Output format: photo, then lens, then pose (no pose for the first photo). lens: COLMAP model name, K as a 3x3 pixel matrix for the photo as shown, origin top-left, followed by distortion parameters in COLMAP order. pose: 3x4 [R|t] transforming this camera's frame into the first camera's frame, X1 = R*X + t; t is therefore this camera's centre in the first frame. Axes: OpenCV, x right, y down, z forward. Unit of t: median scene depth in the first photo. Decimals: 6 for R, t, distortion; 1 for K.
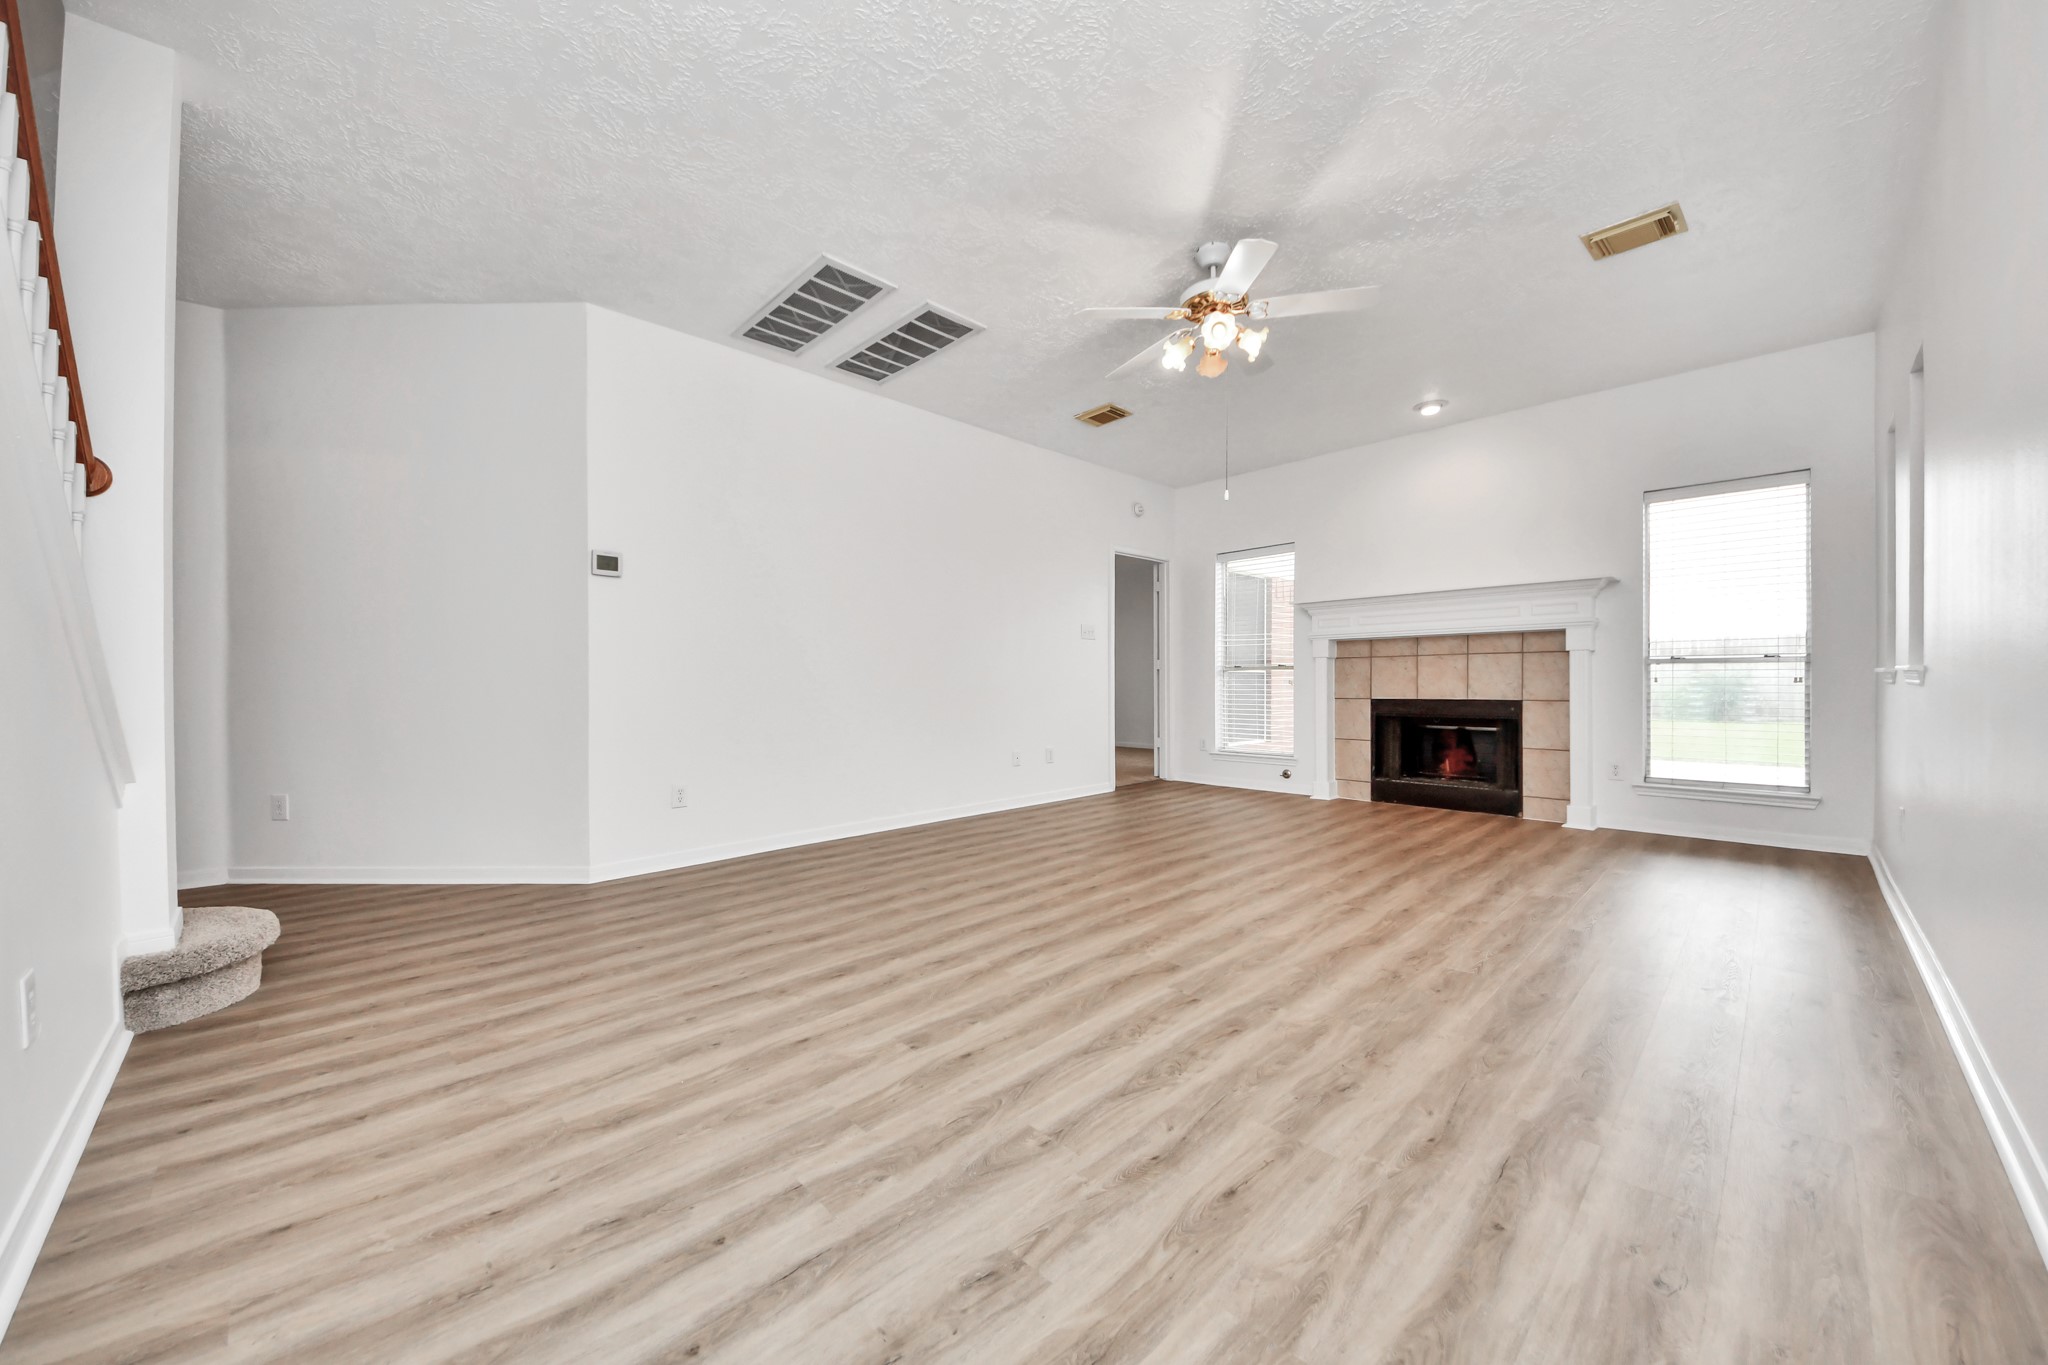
lens RADIAL K [[736.6, 0, 1020.9], [0, 736.6, 693.3], [0, 0, 1]] dist [0.028992, -0.020227]
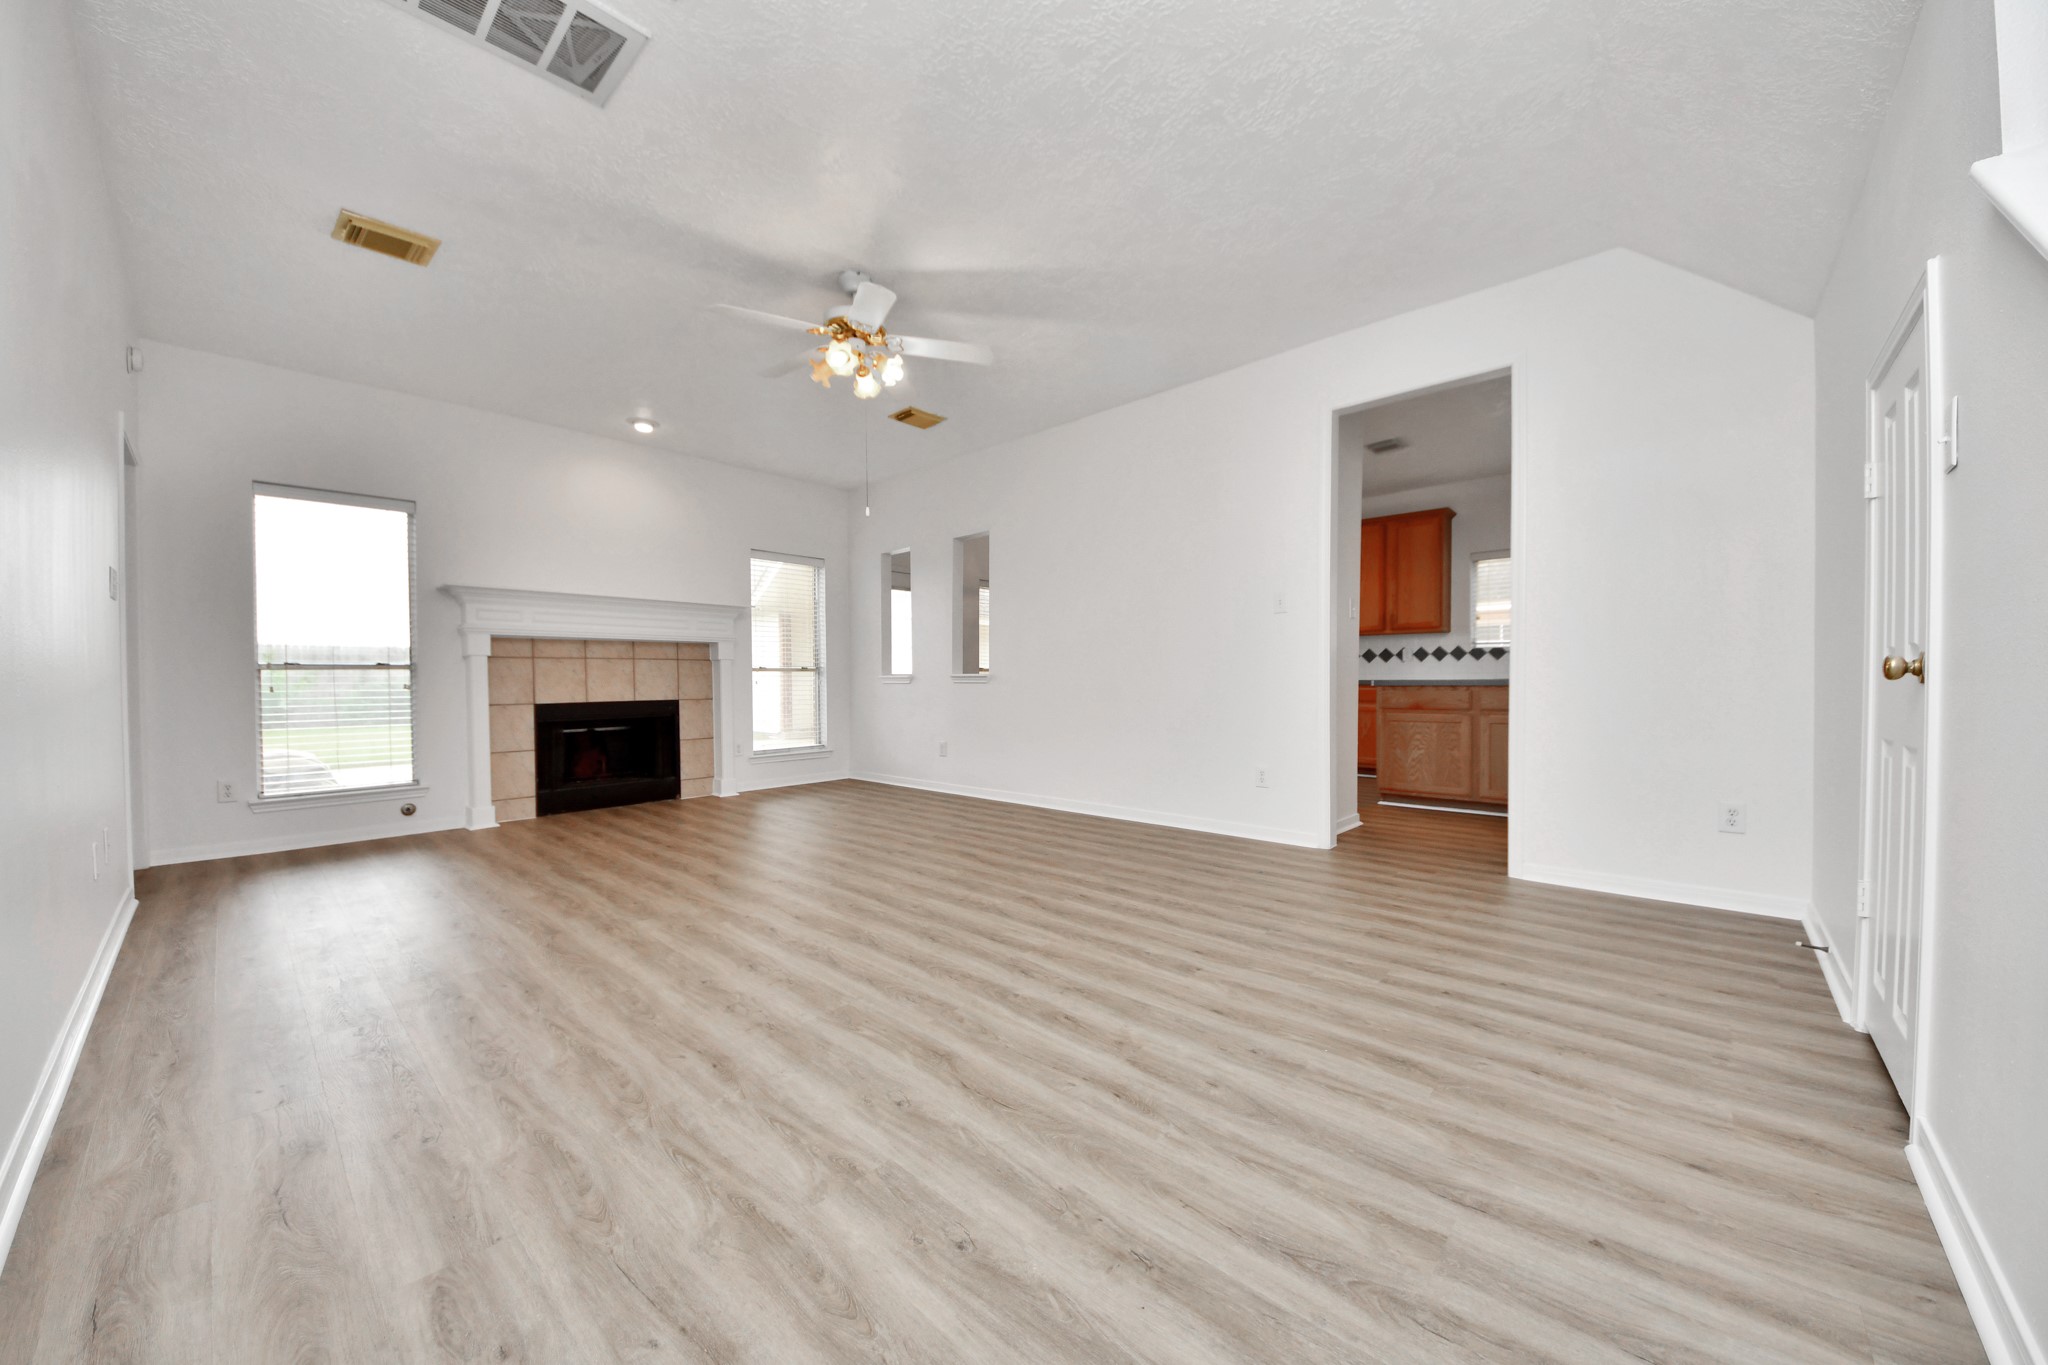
lens RADIAL K [[708.7, 0, 1030.4], [0, 708.7, 699.2], [0, 0, 1]] dist [0.056362, -0.031187]
pose [[-0.063362, -0.021904, 0.997750, -0.547526], [0.024385, 0.999427, 0.023490, -0.005543], [-0.997693, 0.025819, -0.062792, 0.557239]]
